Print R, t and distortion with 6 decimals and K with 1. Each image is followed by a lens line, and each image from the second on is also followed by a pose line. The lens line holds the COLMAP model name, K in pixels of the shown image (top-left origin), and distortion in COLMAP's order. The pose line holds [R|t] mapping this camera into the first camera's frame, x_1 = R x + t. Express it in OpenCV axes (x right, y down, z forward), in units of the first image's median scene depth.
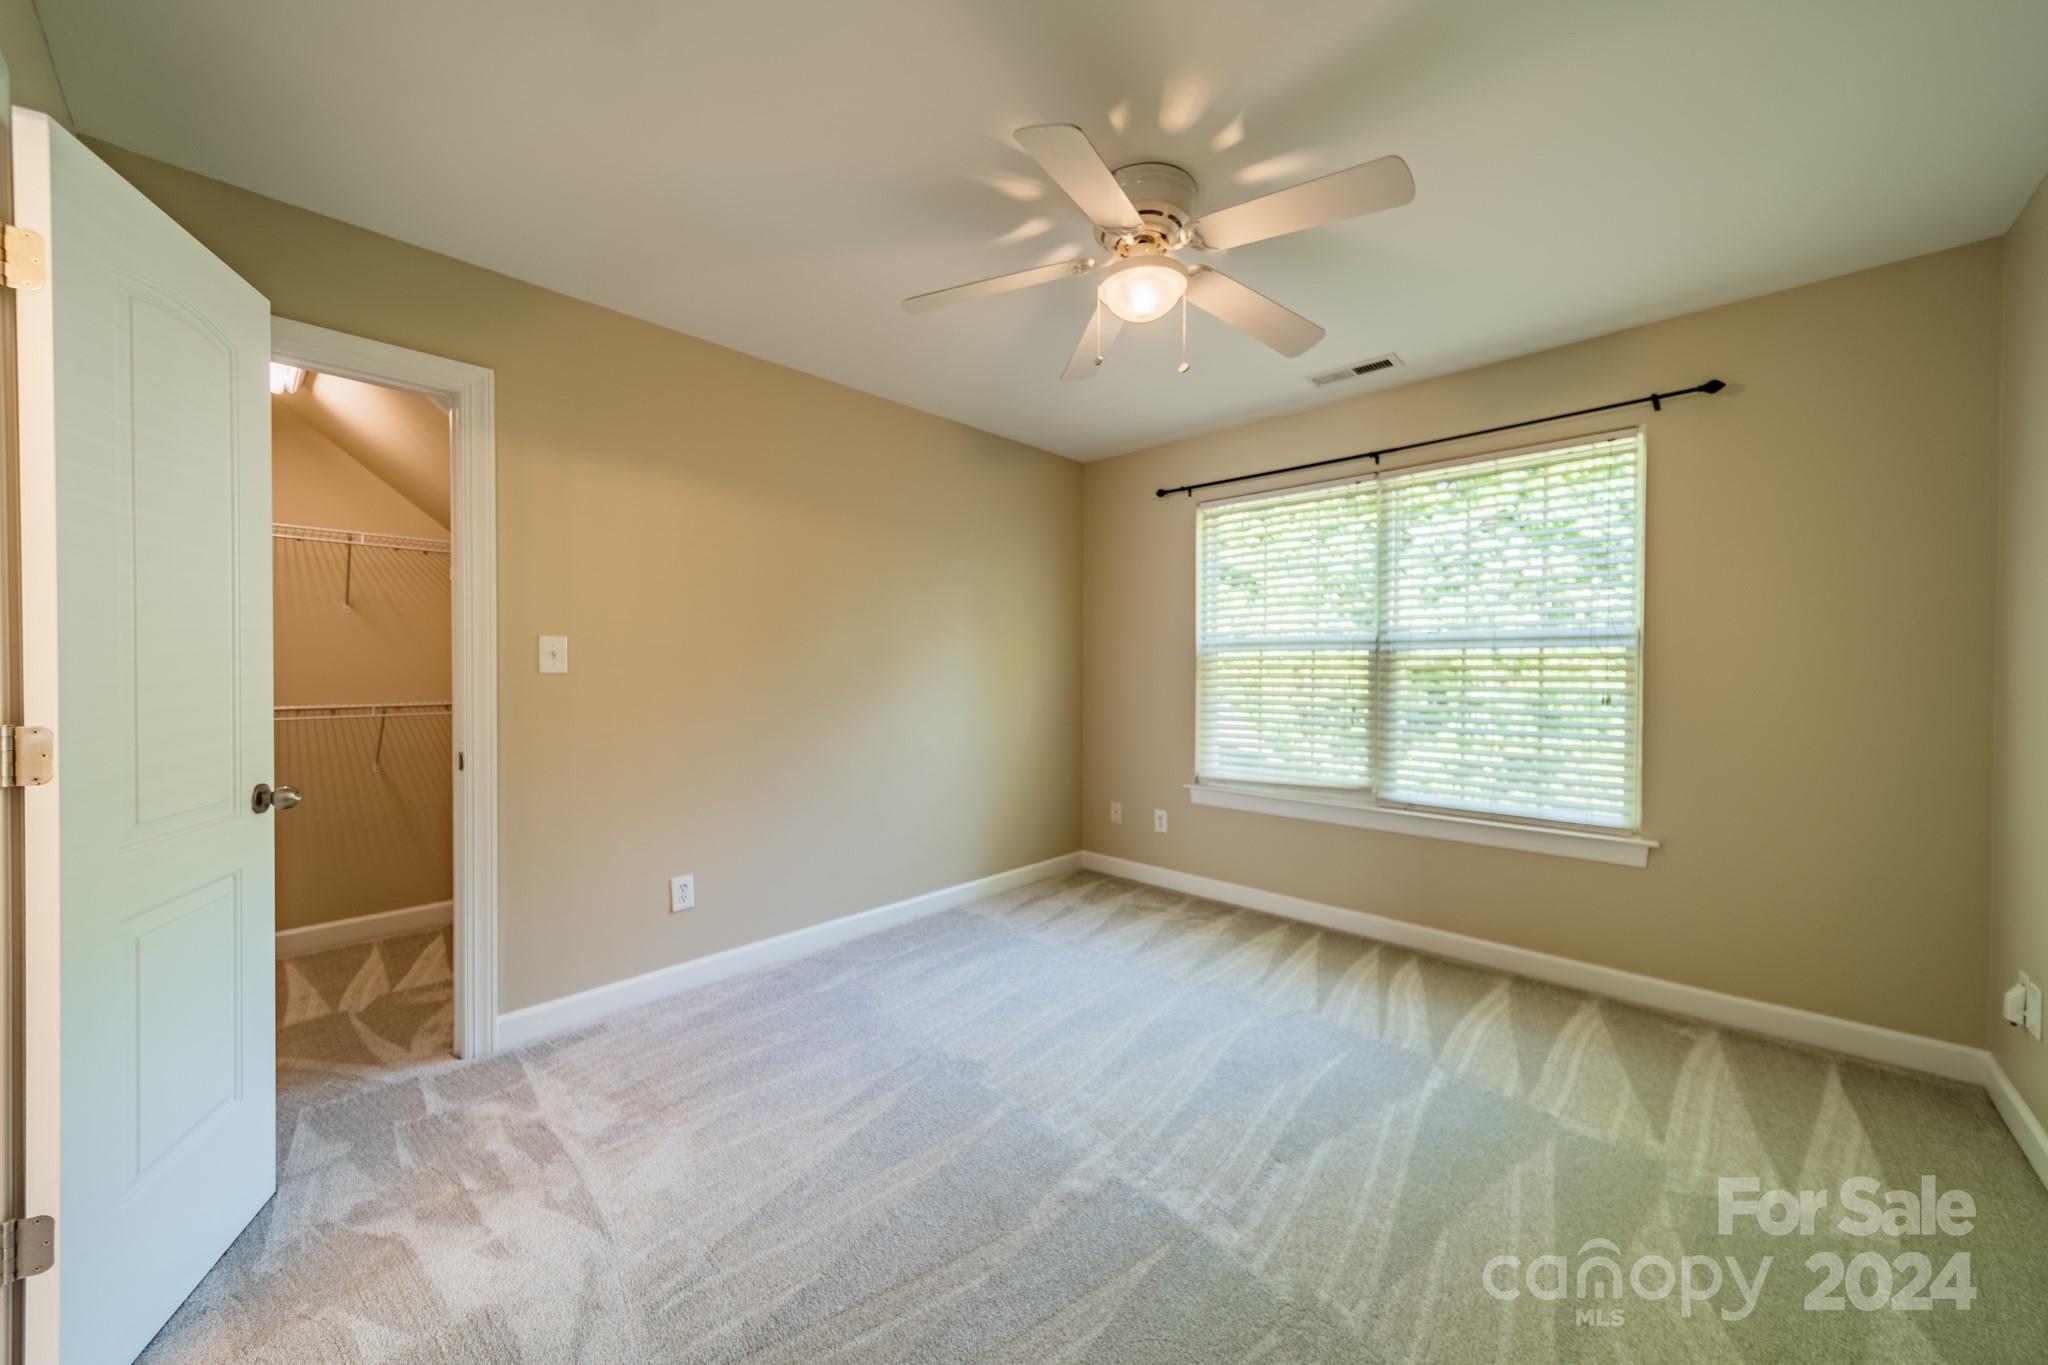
lens RADIAL K [[729.6, 0, 1022.3], [0, 729.6, 677.7], [0, 0, 1]] dist [0.008155, -0.000425]
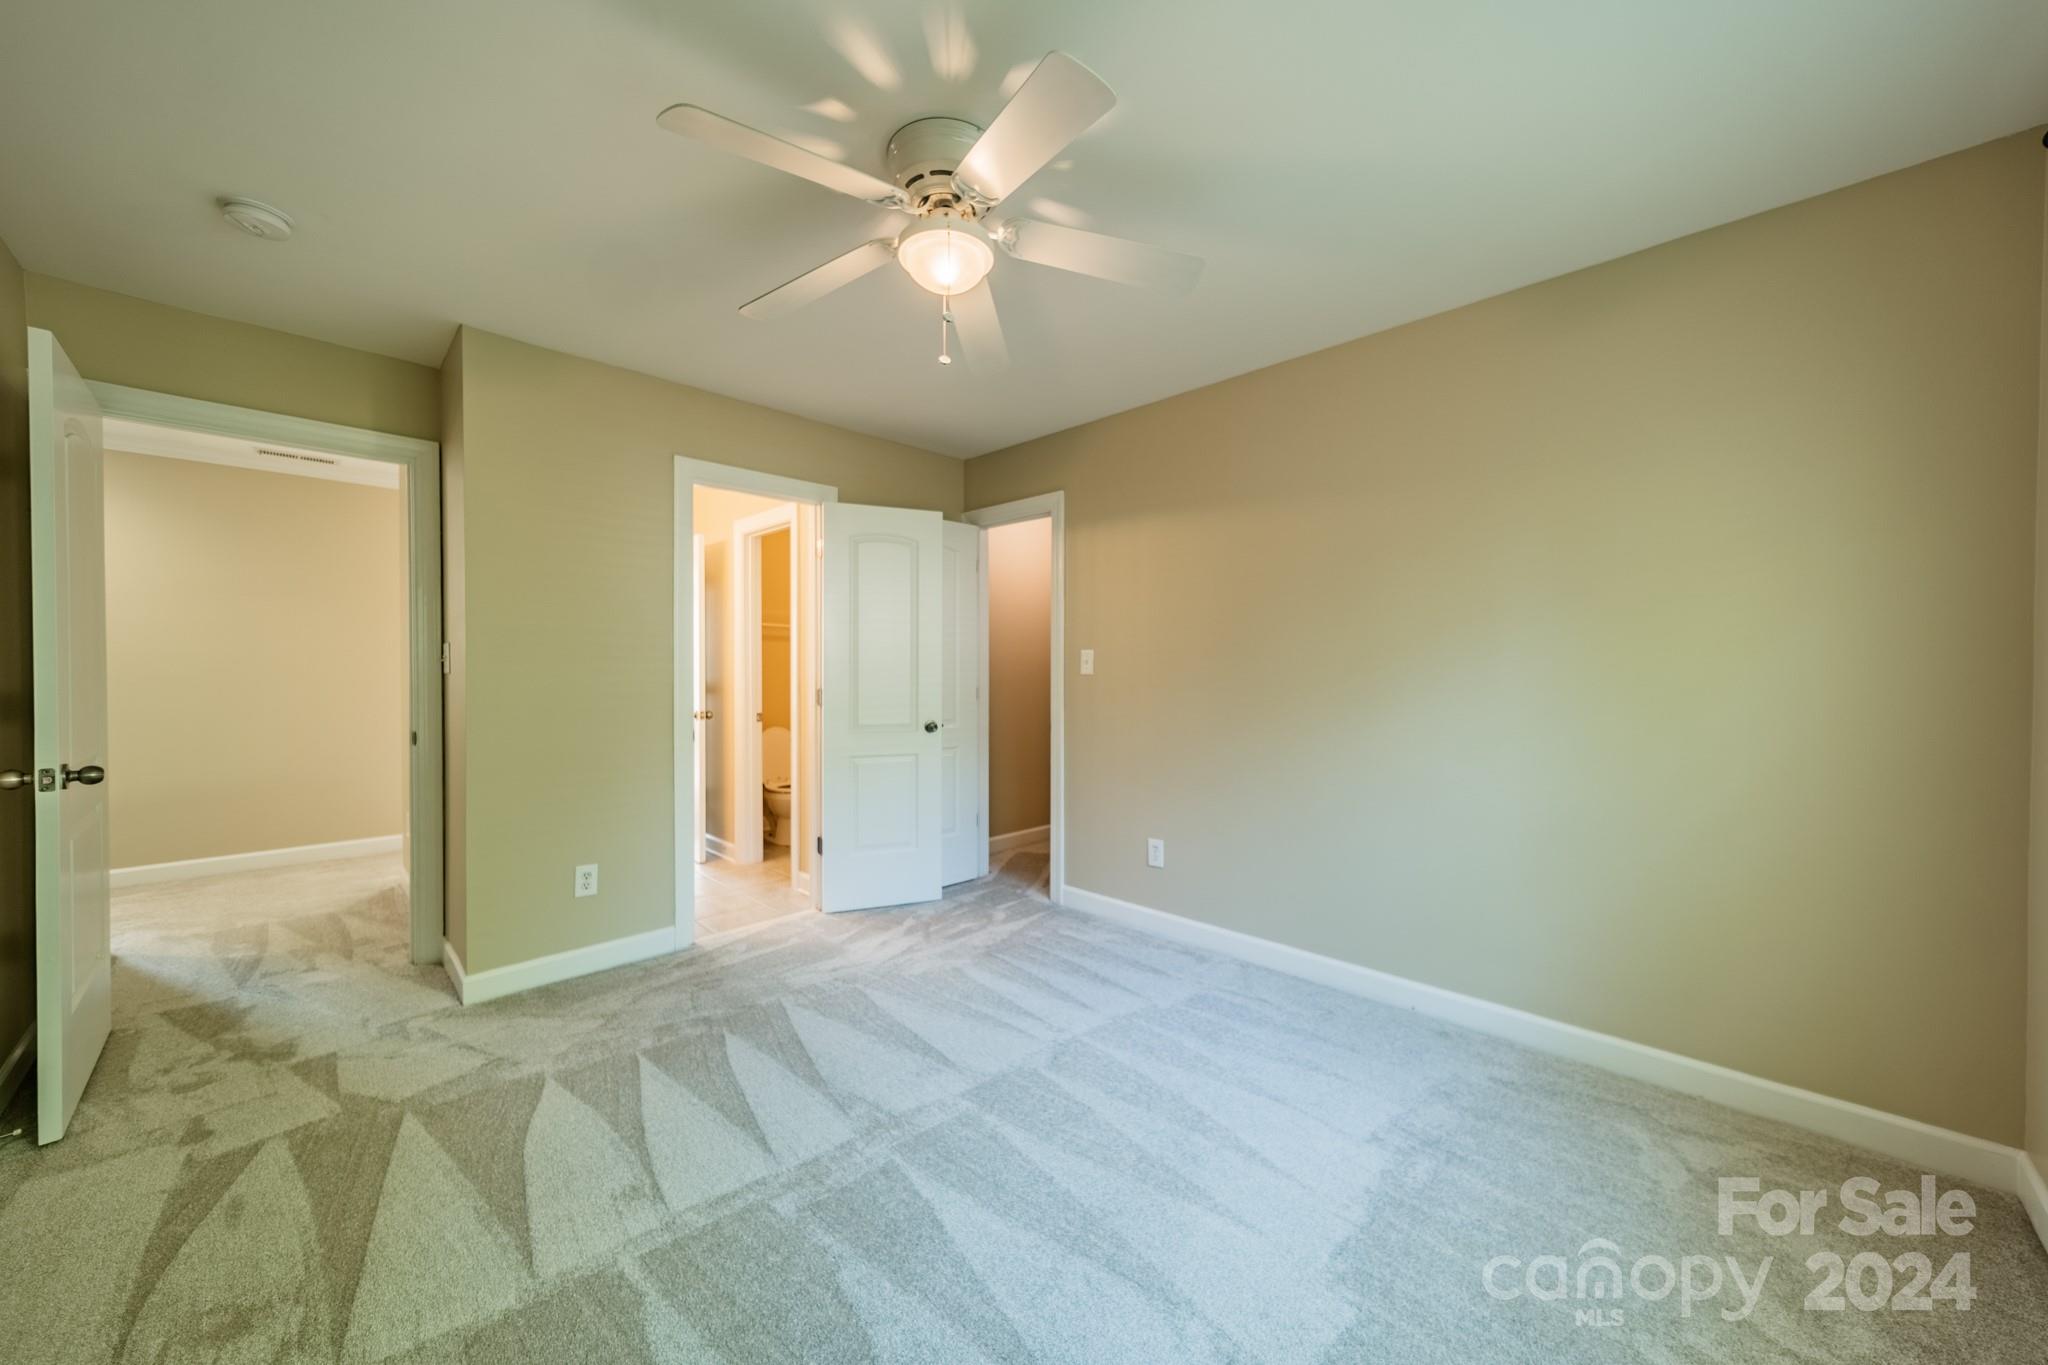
lens RADIAL K [[729.6, 0, 1022.2], [0, 729.6, 676.1], [0, 0, 1]] dist [0.008155, -0.000425]
pose [[-0.025357, 0.008932, -0.999639, 0.963519], [-0.007065, 0.999934, 0.009113, -0.017405], [0.999653, 0.007293, -0.025293, 1.001178]]
